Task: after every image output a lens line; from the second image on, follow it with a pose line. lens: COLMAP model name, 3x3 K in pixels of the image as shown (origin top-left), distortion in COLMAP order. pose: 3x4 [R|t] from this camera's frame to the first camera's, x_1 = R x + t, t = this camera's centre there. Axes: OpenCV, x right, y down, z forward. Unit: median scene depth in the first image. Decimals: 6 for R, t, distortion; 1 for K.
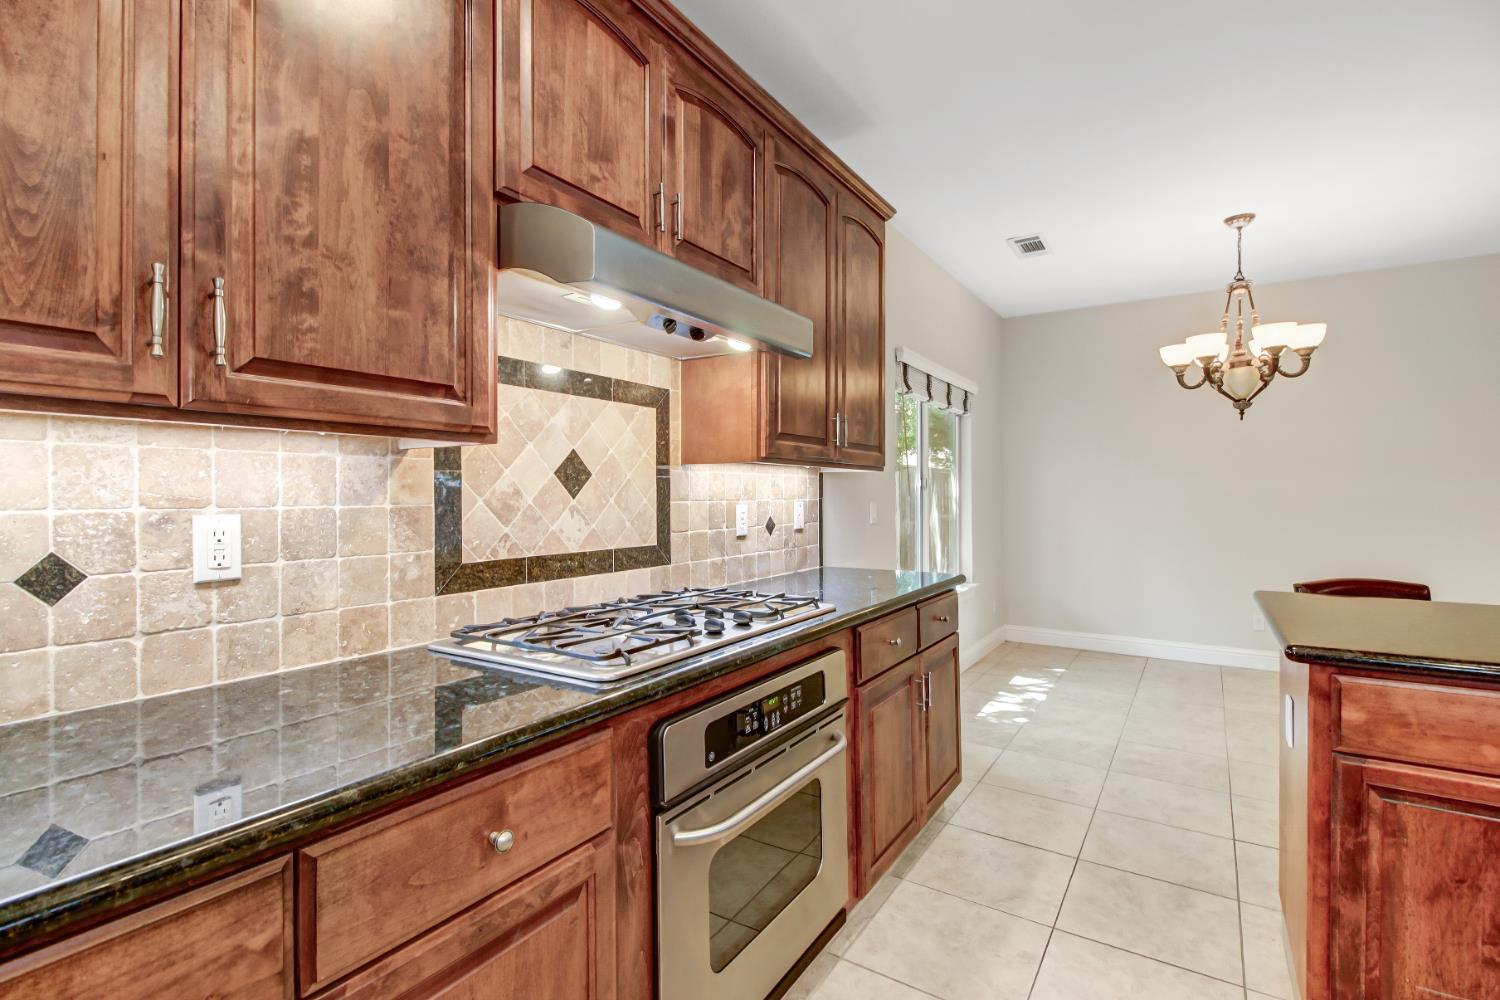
lens RADIAL K [[698.3, 0, 760.4], [0, 698.3, 492.9], [0, 0, 1]] dist [0.011958, -0.000881]
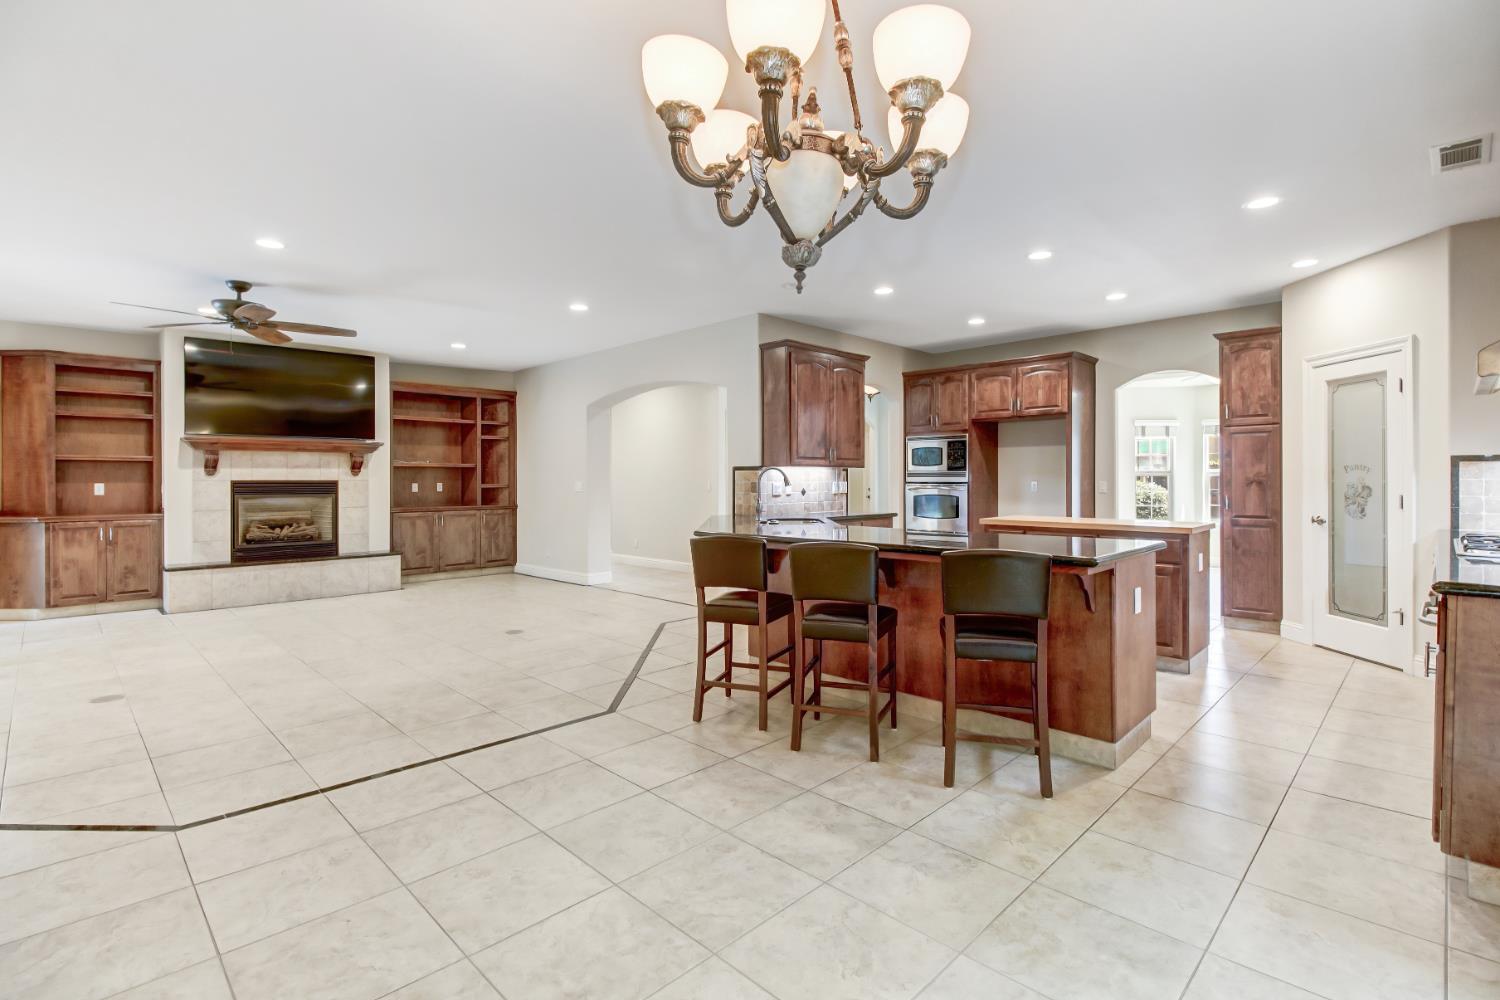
lens RADIAL K [[698.3, 0, 762.3], [0, 698.3, 491.2], [0, 0, 1]] dist [0.011958, -0.000881]
pose [[-0.979724, 0.003562, 0.200321, 1.490098], [0.006050, 0.999912, 0.011808, 0.012946], [-0.200261, 0.012780, -0.979659, 3.314196]]
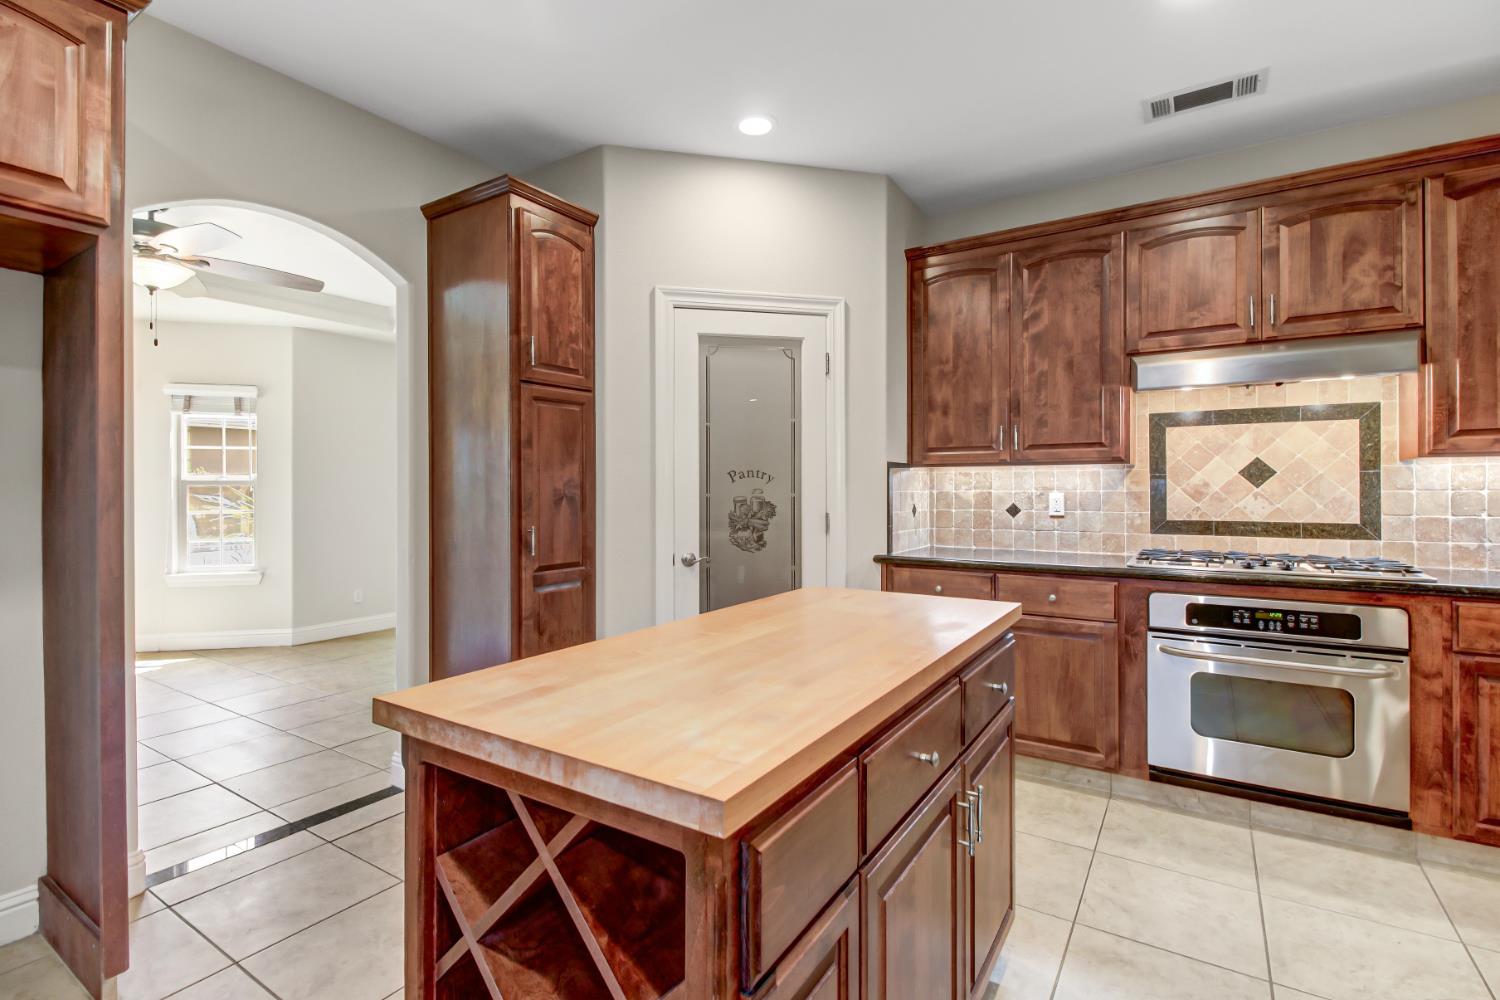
lens RADIAL K [[698.3, 0, 756.1], [0, 698.3, 485.9], [0, 0, 1]] dist [0.011958, -0.000881]
pose [[0.006128, 0.001239, -0.999980, 1.588602], [0.006638, 0.999977, 0.001280, -0.007320], [0.999959, -0.006645, 0.006119, -0.191375]]
